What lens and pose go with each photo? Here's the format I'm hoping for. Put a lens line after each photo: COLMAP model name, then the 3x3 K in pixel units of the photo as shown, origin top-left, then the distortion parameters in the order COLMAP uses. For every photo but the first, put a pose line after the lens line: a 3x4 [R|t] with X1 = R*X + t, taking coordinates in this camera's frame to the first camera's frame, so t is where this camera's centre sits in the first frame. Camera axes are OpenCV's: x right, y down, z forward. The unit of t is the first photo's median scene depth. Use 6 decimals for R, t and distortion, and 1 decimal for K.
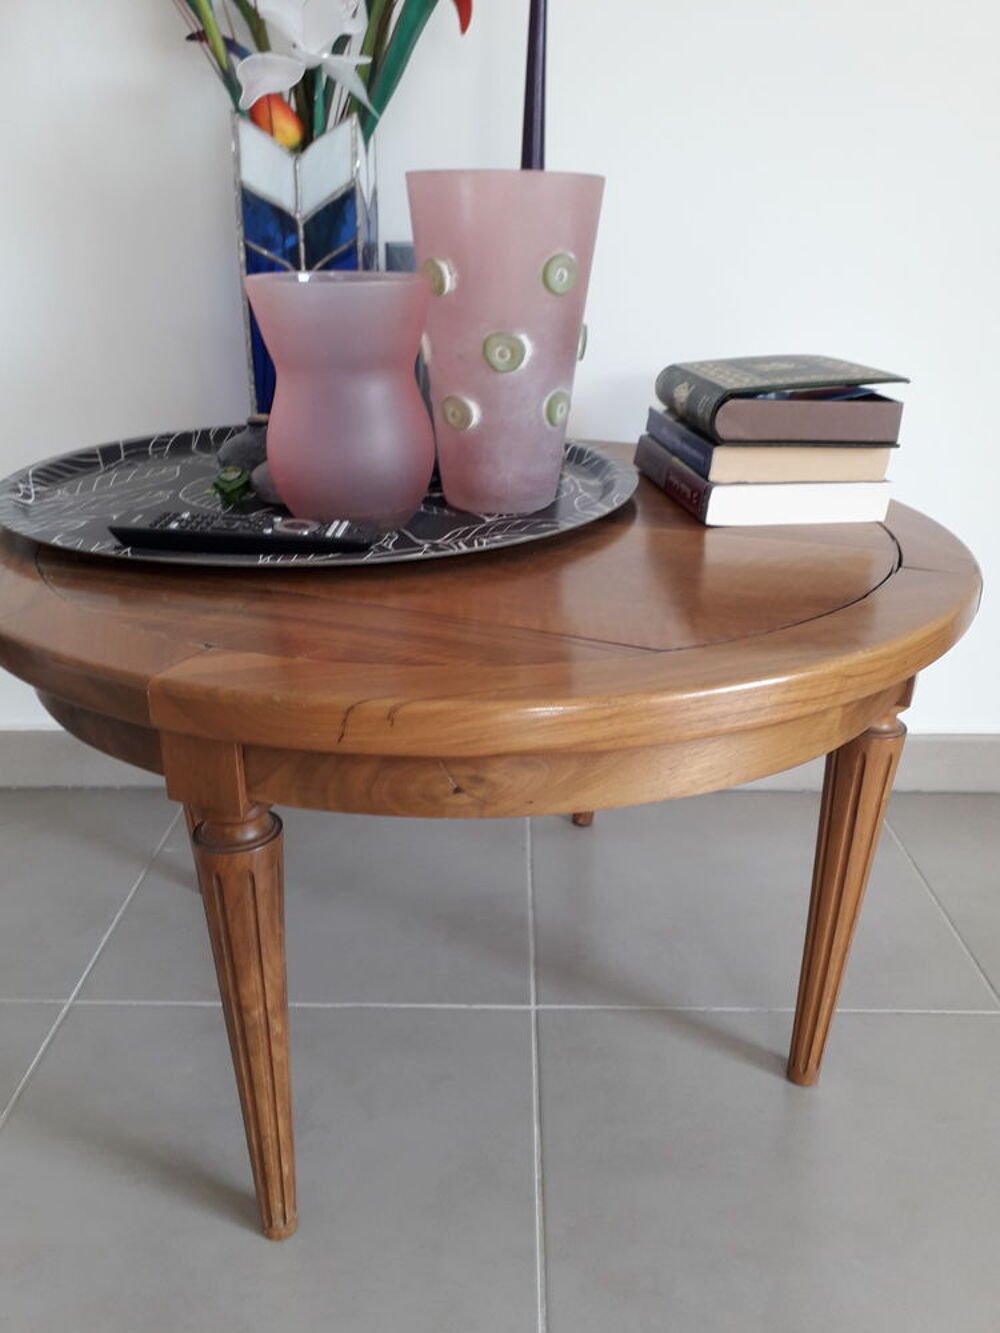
lens RADIAL K [[1059.9, 0, 497.4], [0, 1059.9, 673.9], [0, 0, 1]] dist [0.008315, -0.011001]
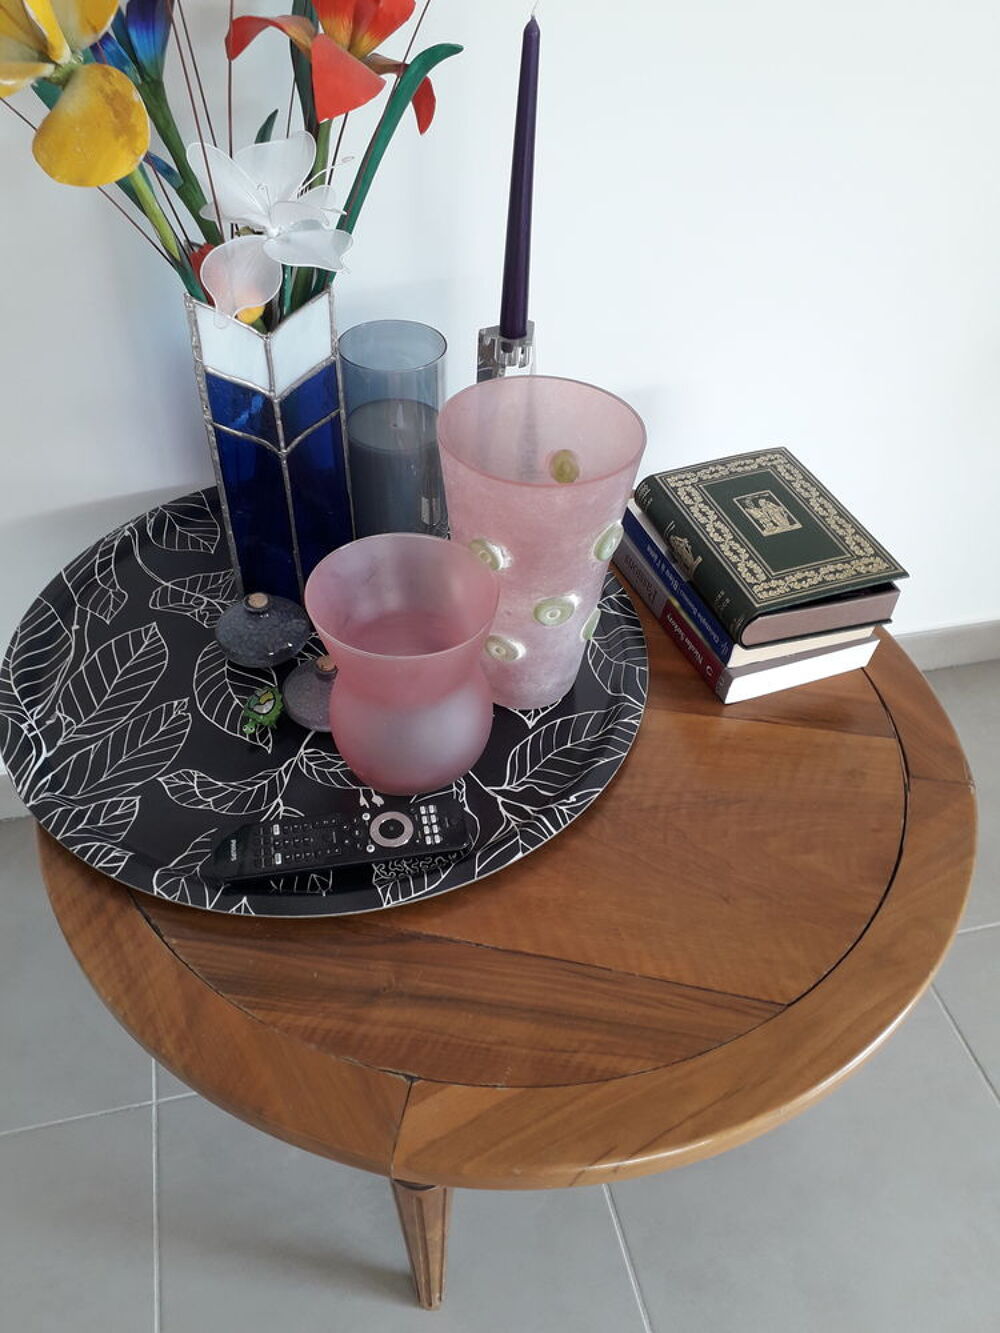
lens RADIAL K [[1059.9, 0, 501.2], [0, 1059.9, 664.0], [0, 0, 1]] dist [0.008315, -0.011001]
pose [[0.969654, -0.154284, 0.189652, -0.232313], [0.077414, 0.929574, 0.360415, -0.597920], [-0.231902, -0.334796, 0.913309, 0.065380]]
